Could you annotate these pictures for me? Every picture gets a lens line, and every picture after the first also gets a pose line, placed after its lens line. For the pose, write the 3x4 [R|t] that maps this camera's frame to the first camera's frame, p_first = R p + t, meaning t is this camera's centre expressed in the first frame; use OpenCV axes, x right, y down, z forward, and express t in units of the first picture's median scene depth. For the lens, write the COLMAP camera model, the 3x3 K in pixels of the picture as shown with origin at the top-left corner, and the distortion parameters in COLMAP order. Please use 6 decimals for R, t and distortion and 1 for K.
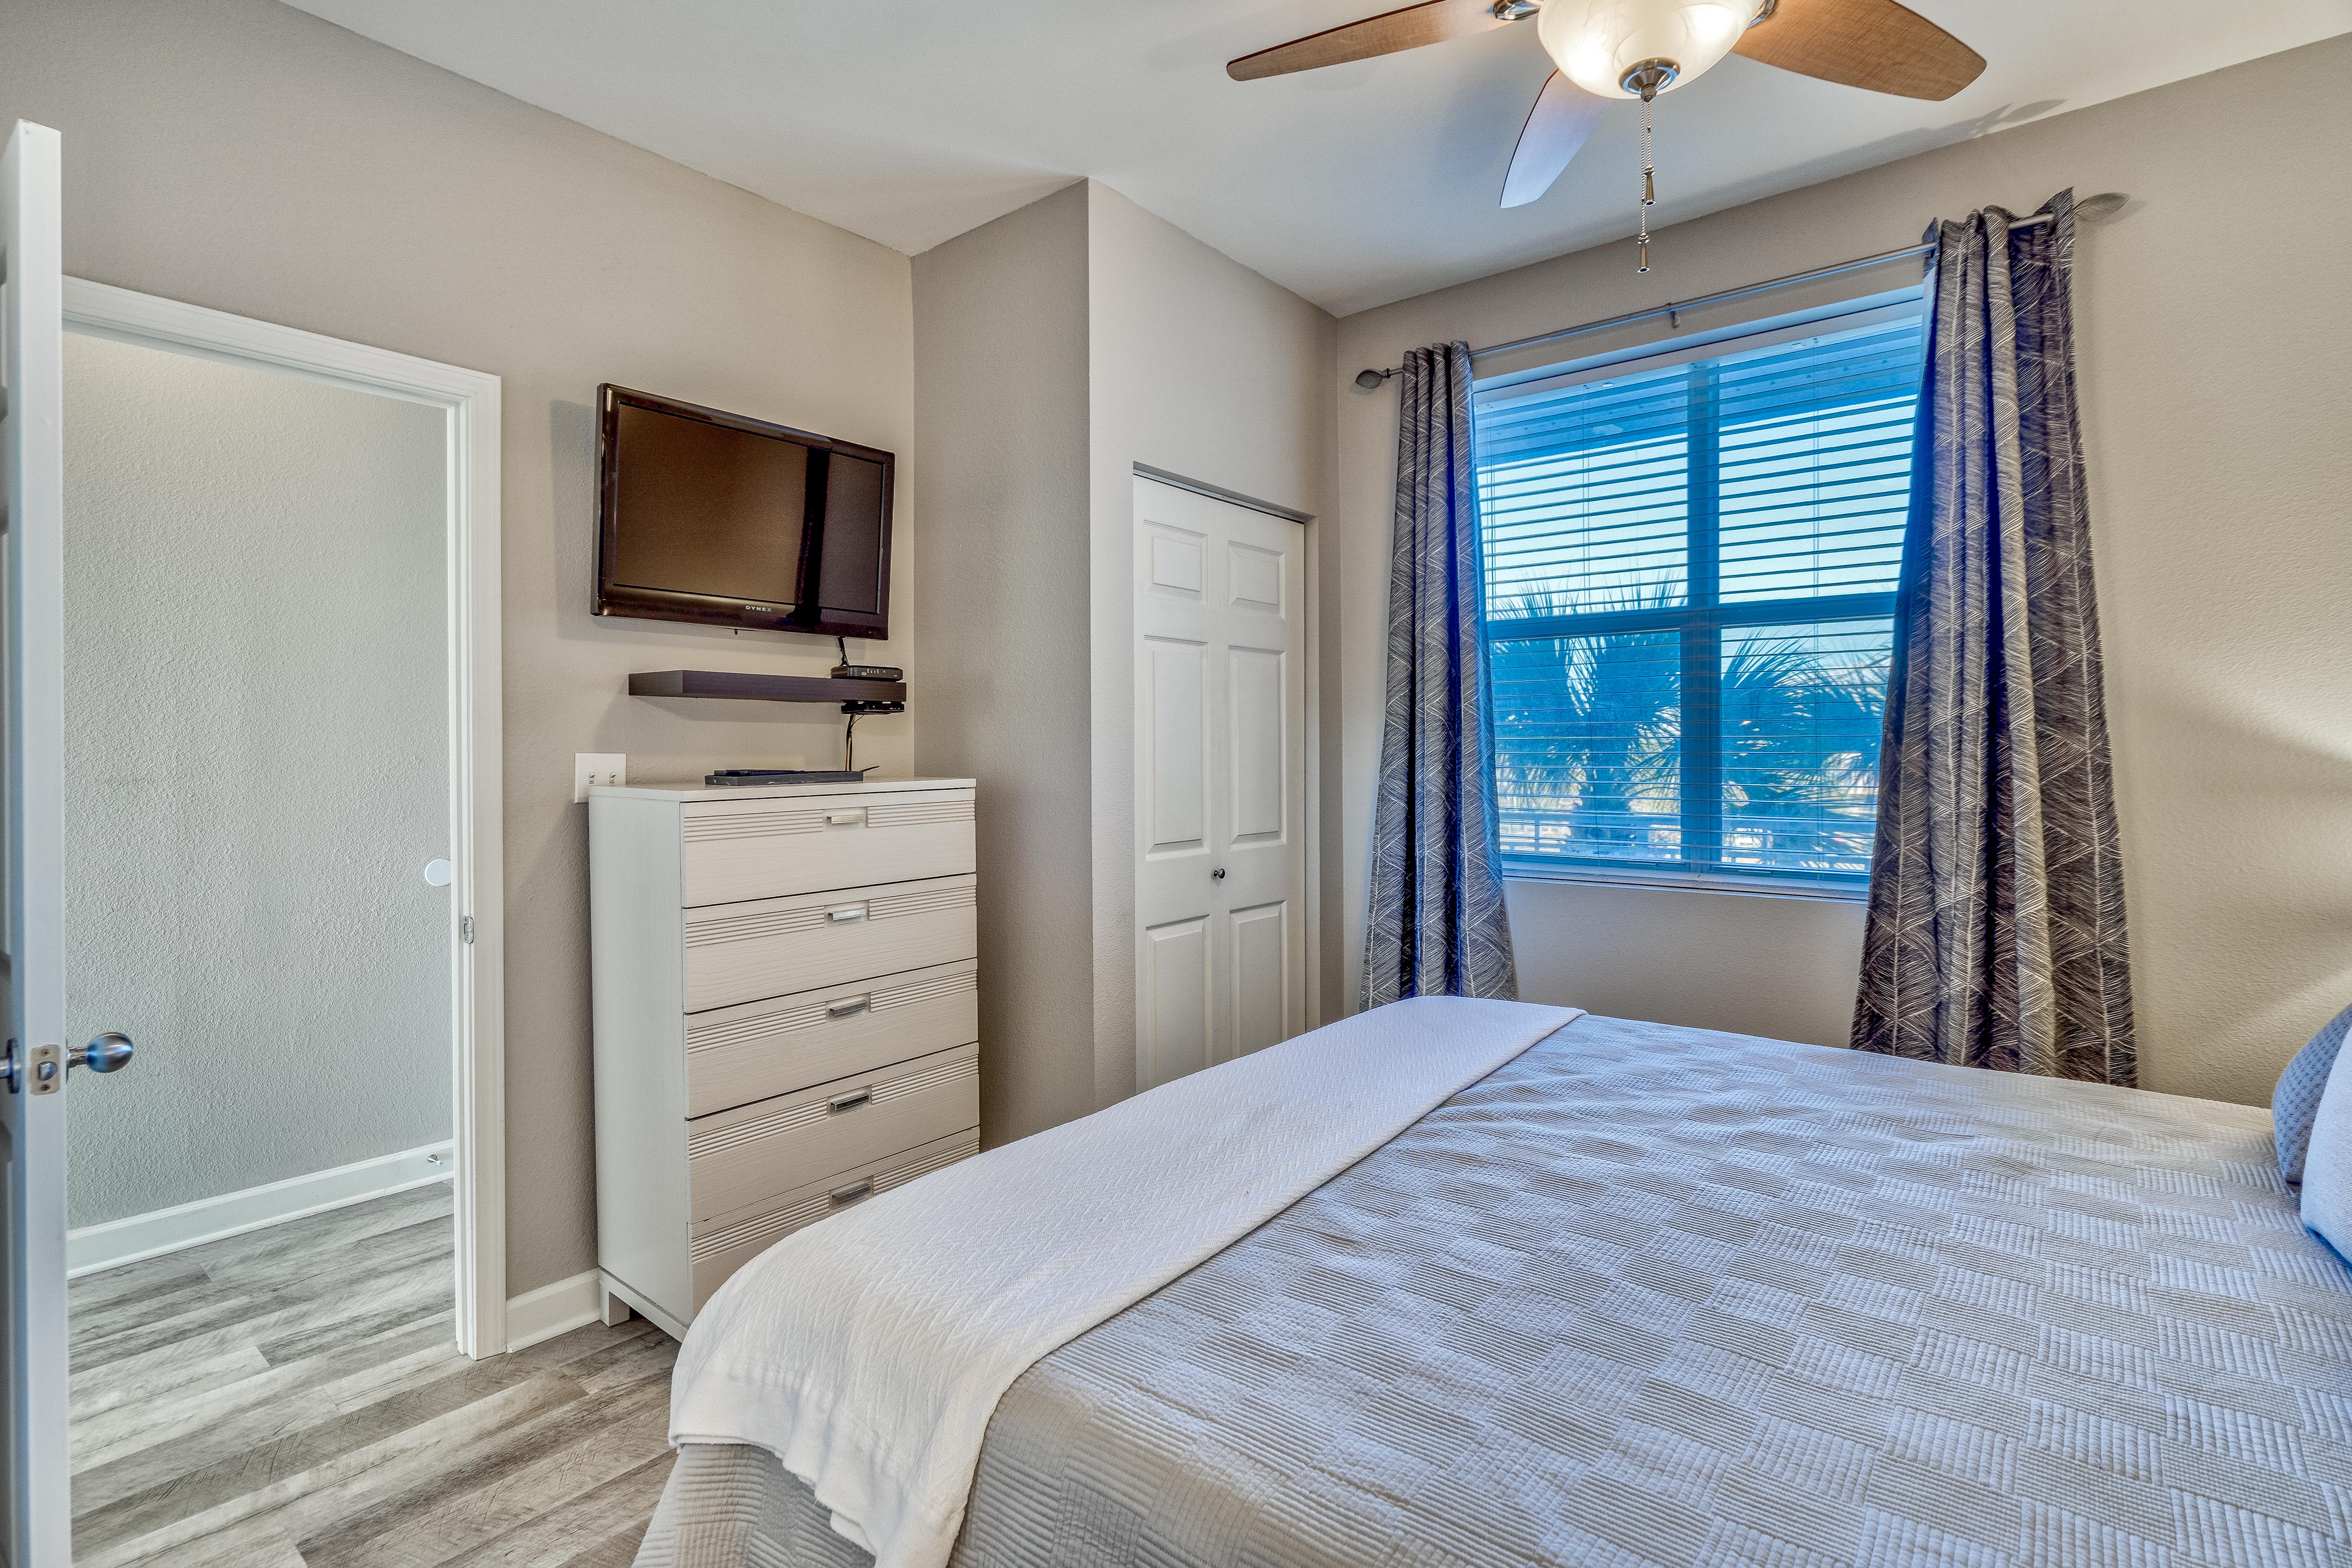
lens RADIAL K [[1140.2, 0, 1171.1], [0, 1140.2, 755.3], [0, 0, 1]] dist [0.000857, 0.000374]
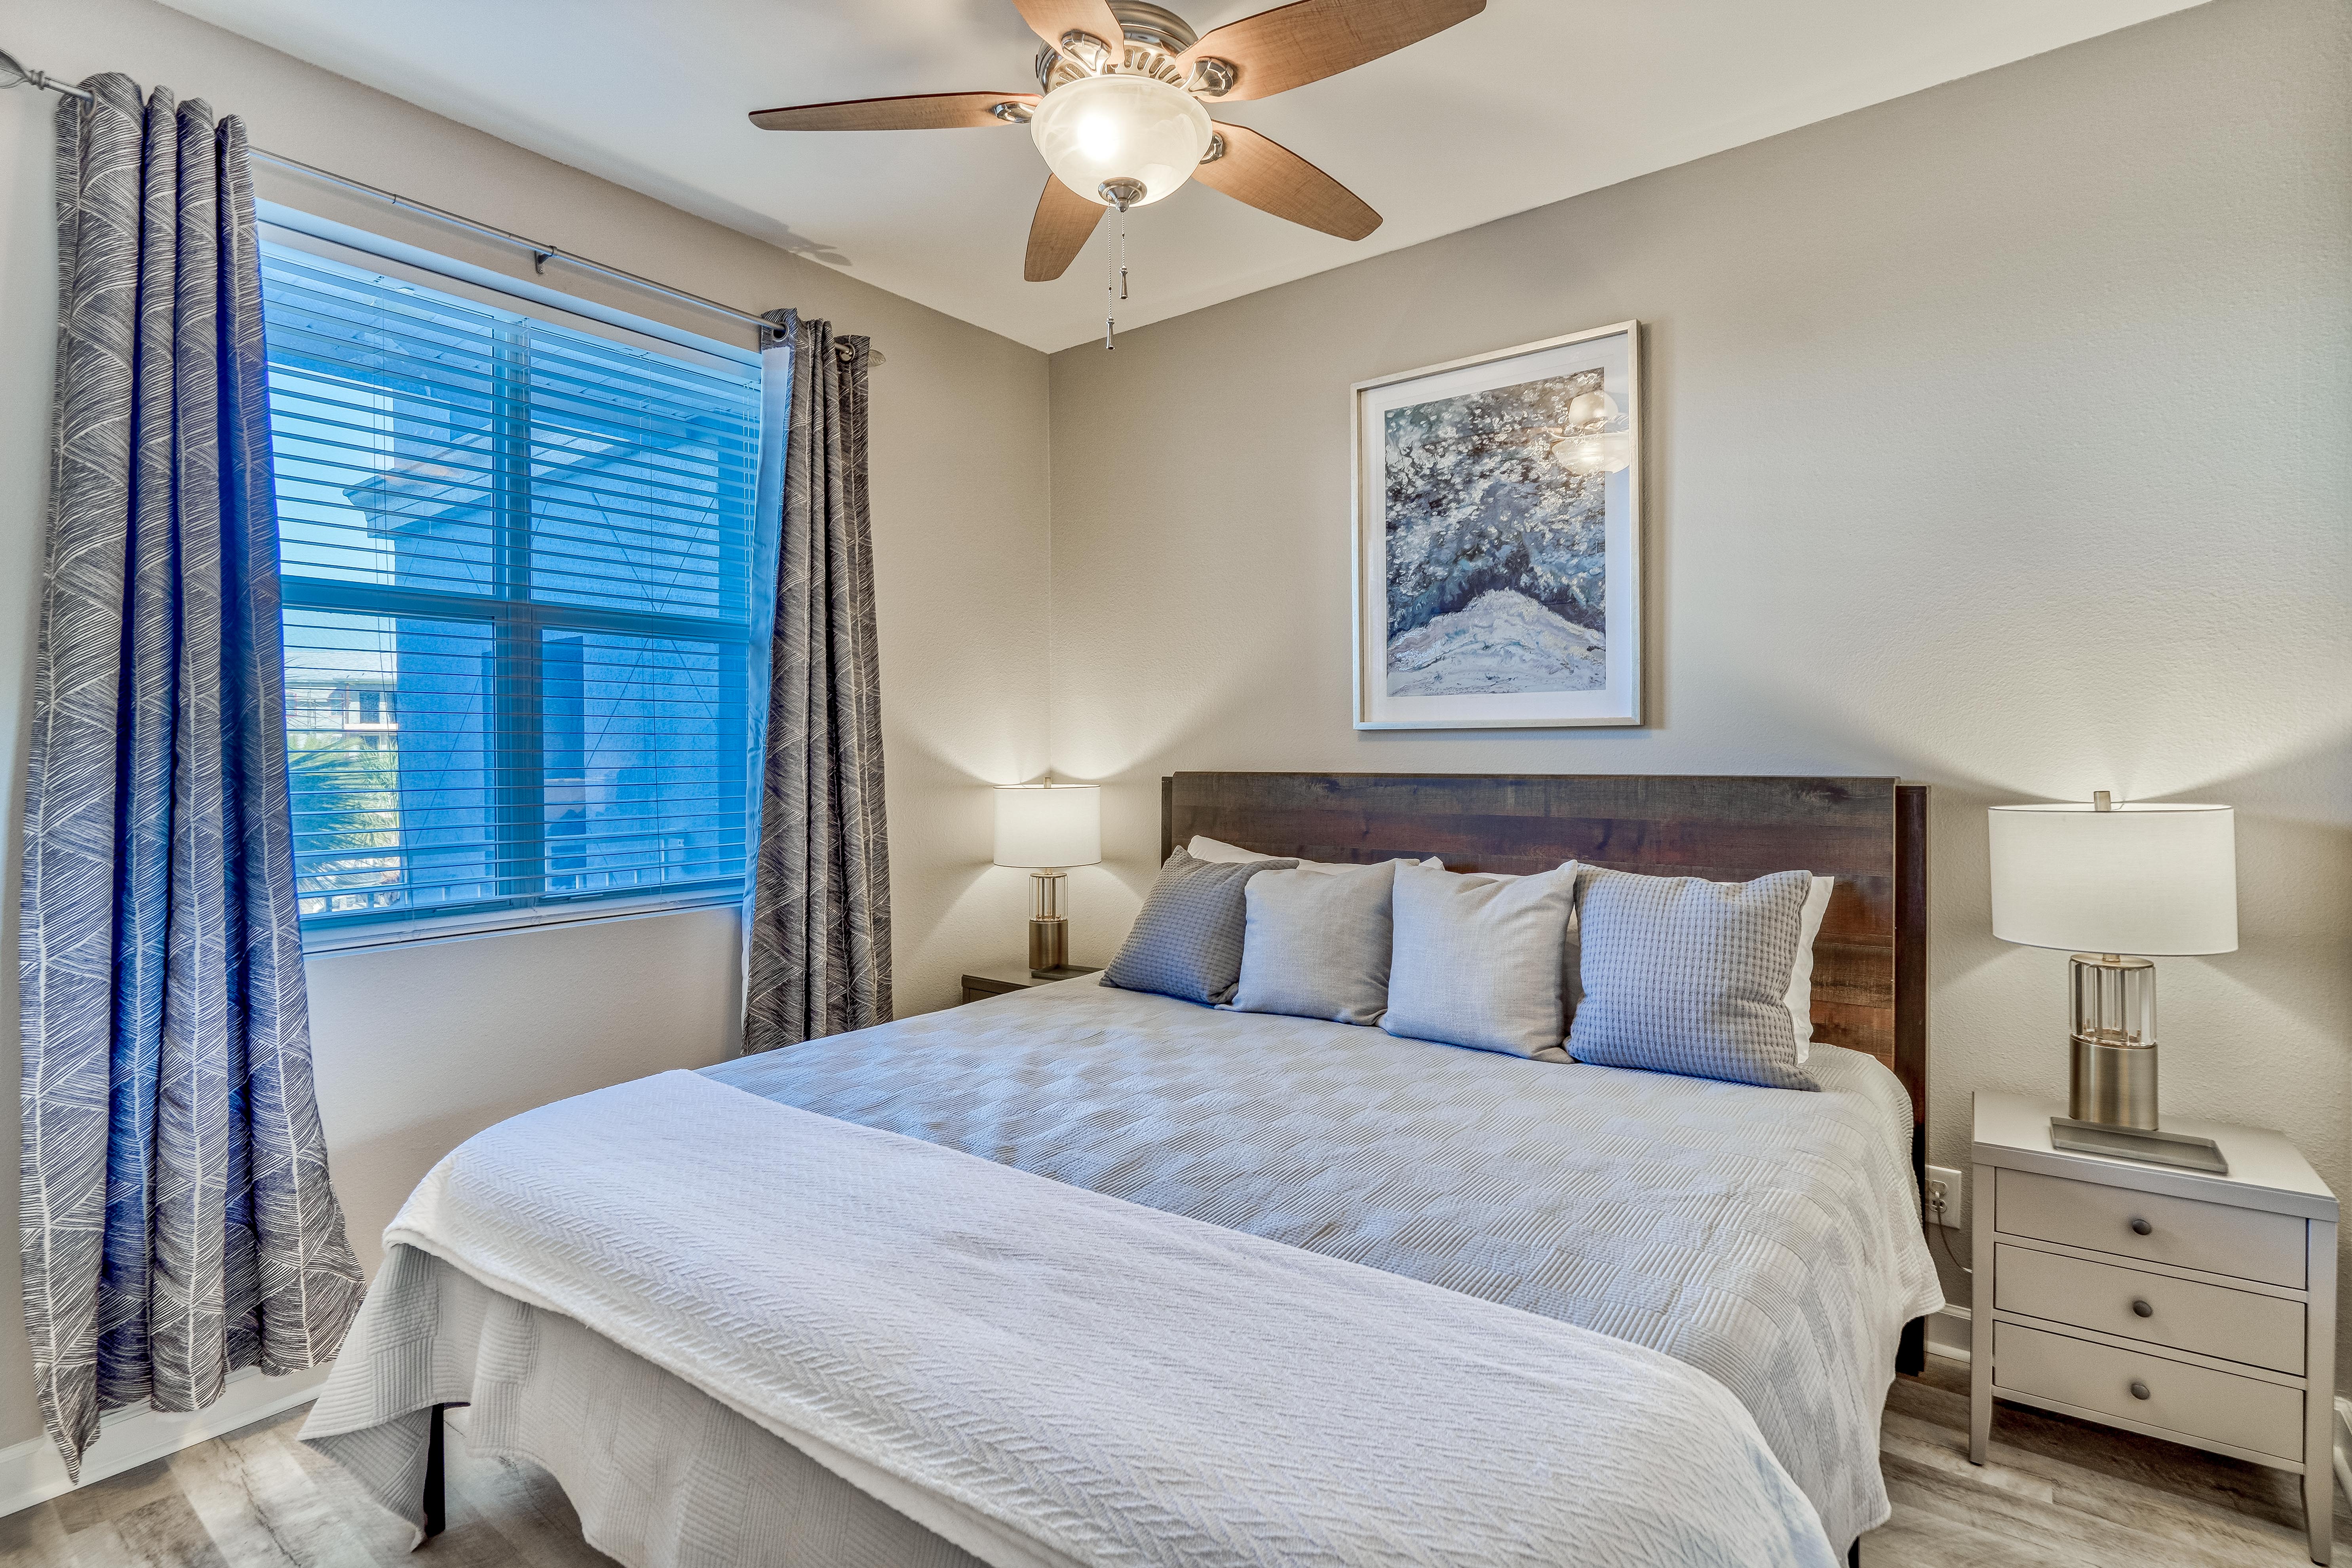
lens RADIAL K [[1140.2, 0, 1171.1], [0, 1140.2, 755.3], [0, 0, 1]] dist [0.000857, 0.000374]
pose [[-0.032960, 0.001812, 0.999455, -0.520088], [0.013191, 0.999912, -0.001377, -0.006919], [-0.999370, 0.013138, -0.032981, 0.679609]]
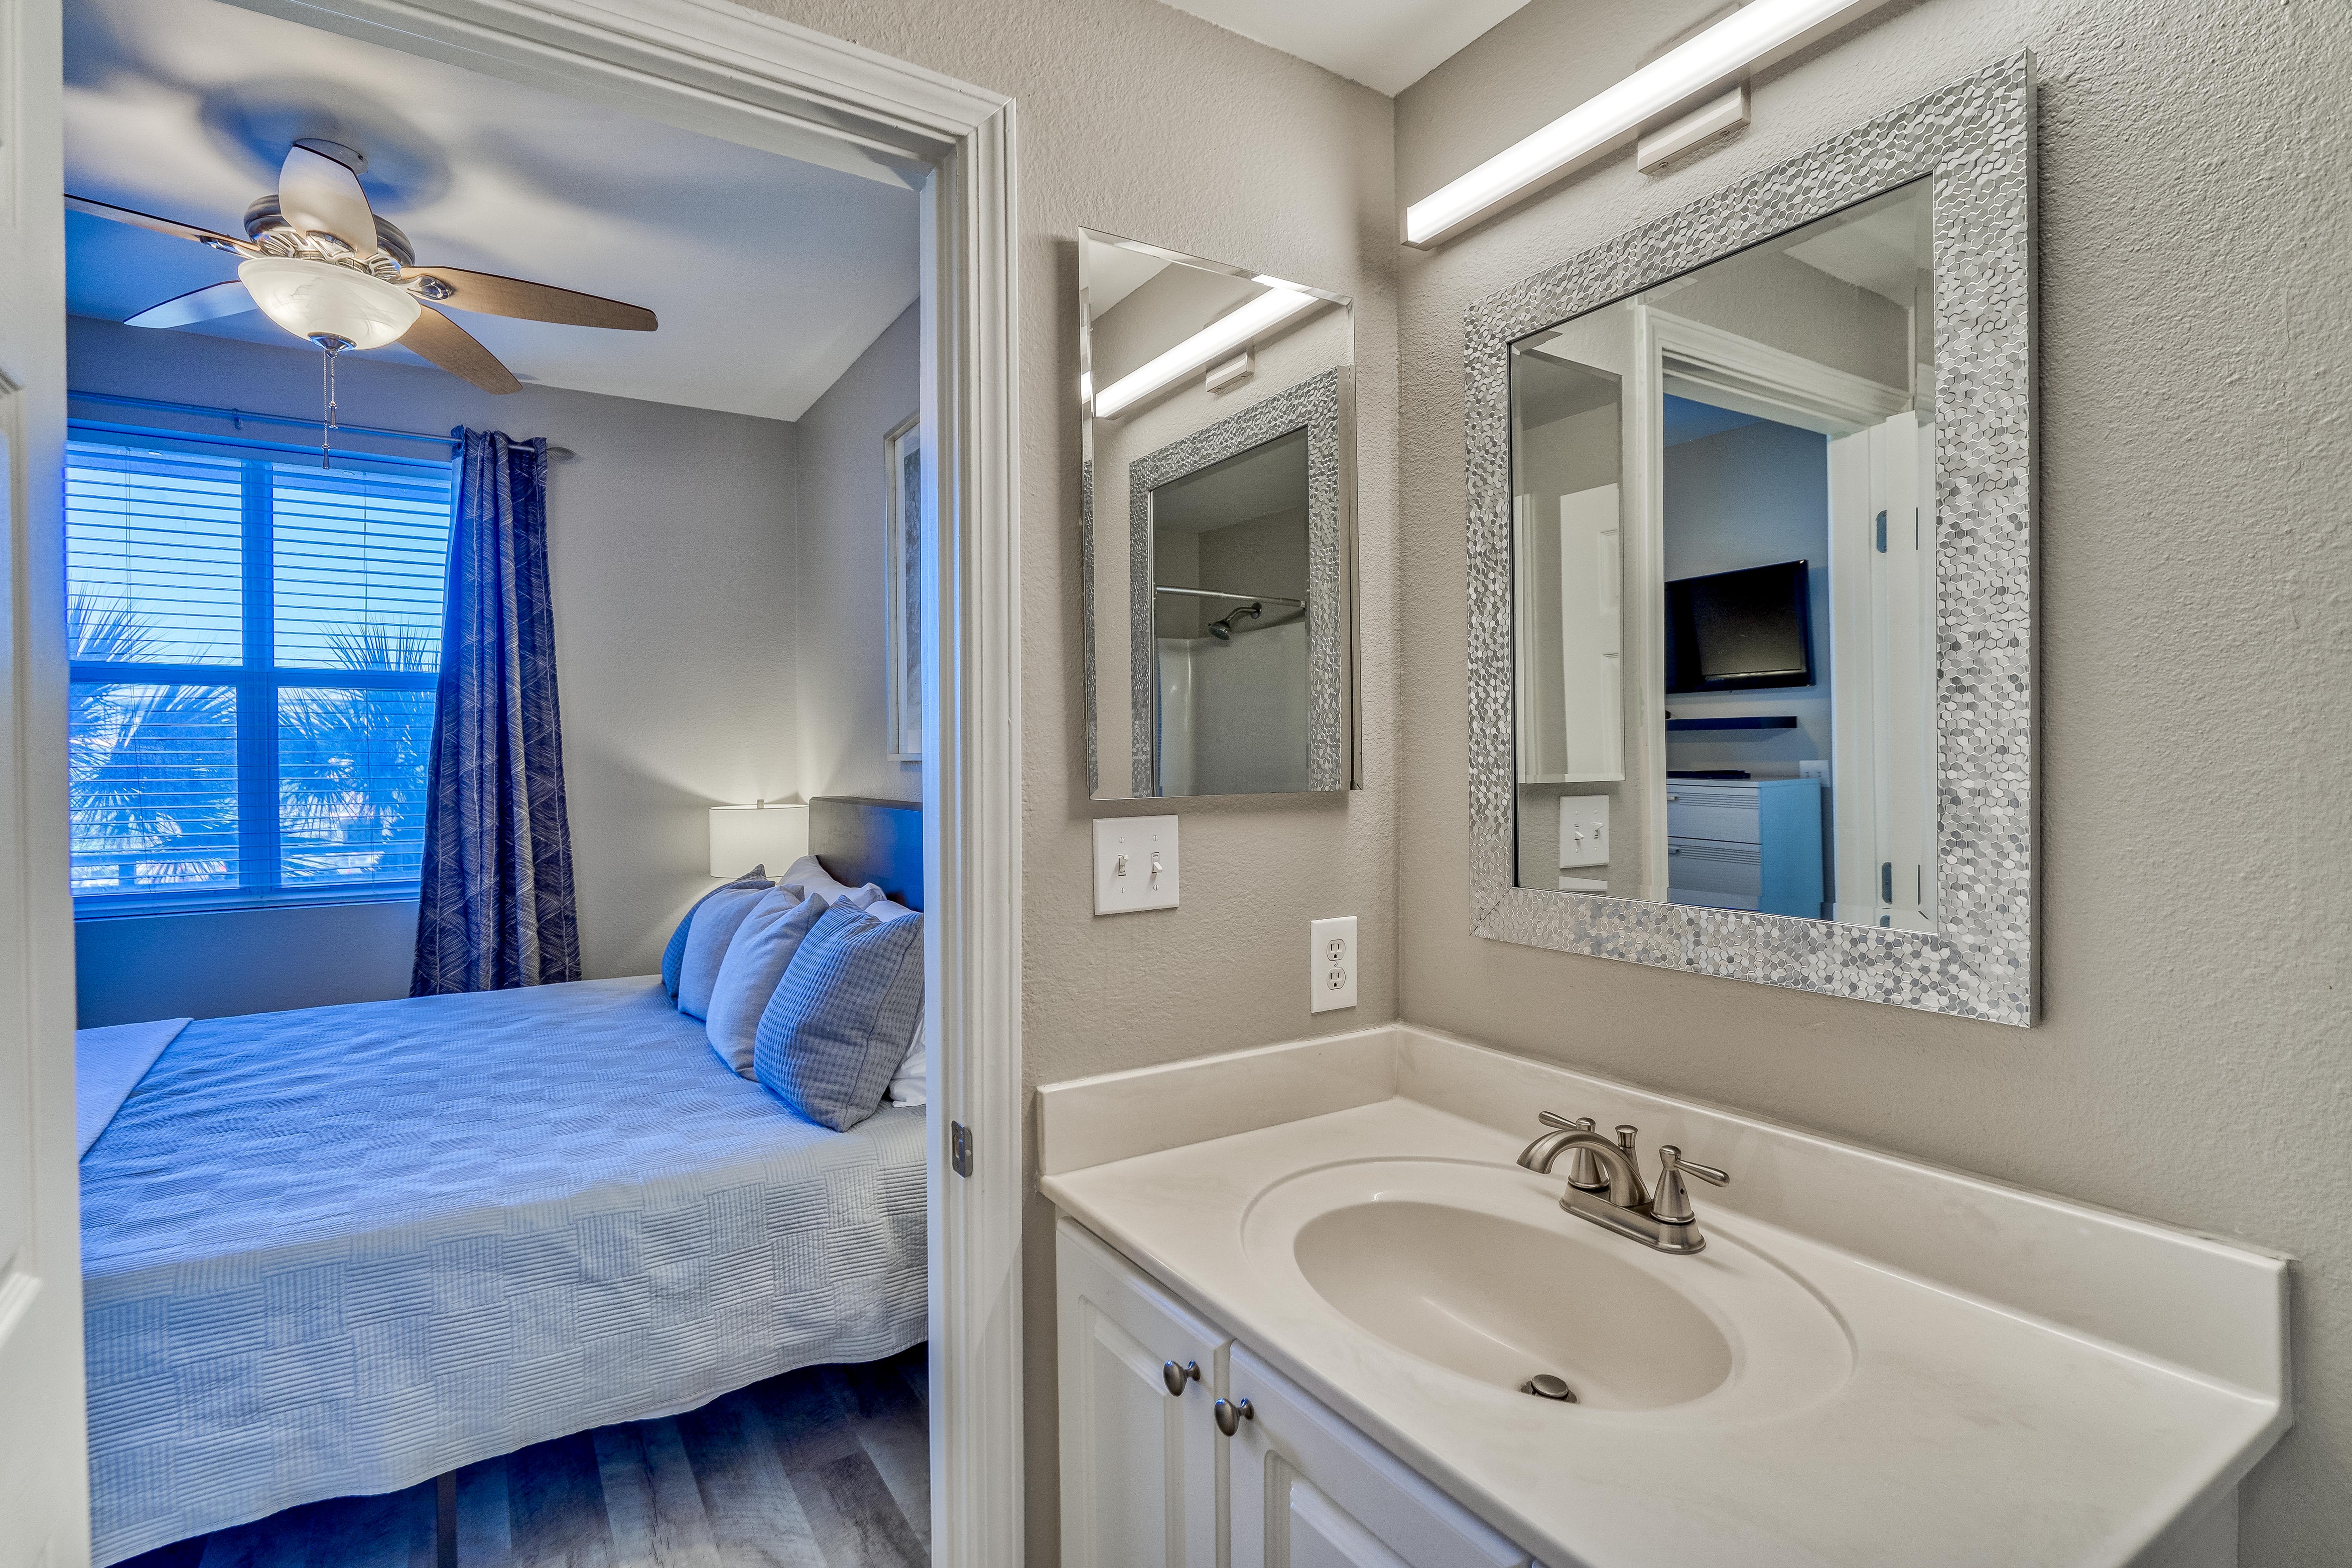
lens RADIAL K [[1140.2, 0, 1171.1], [0, 1140.2, 755.3], [0, 0, 1]] dist [0.000857, 0.000374]
pose [[0.327703, 0.004419, 0.944770, -0.425365], [0.010956, 0.999904, -0.008477, -0.025570], [-0.944717, 0.013129, 0.327623, -0.342451]]
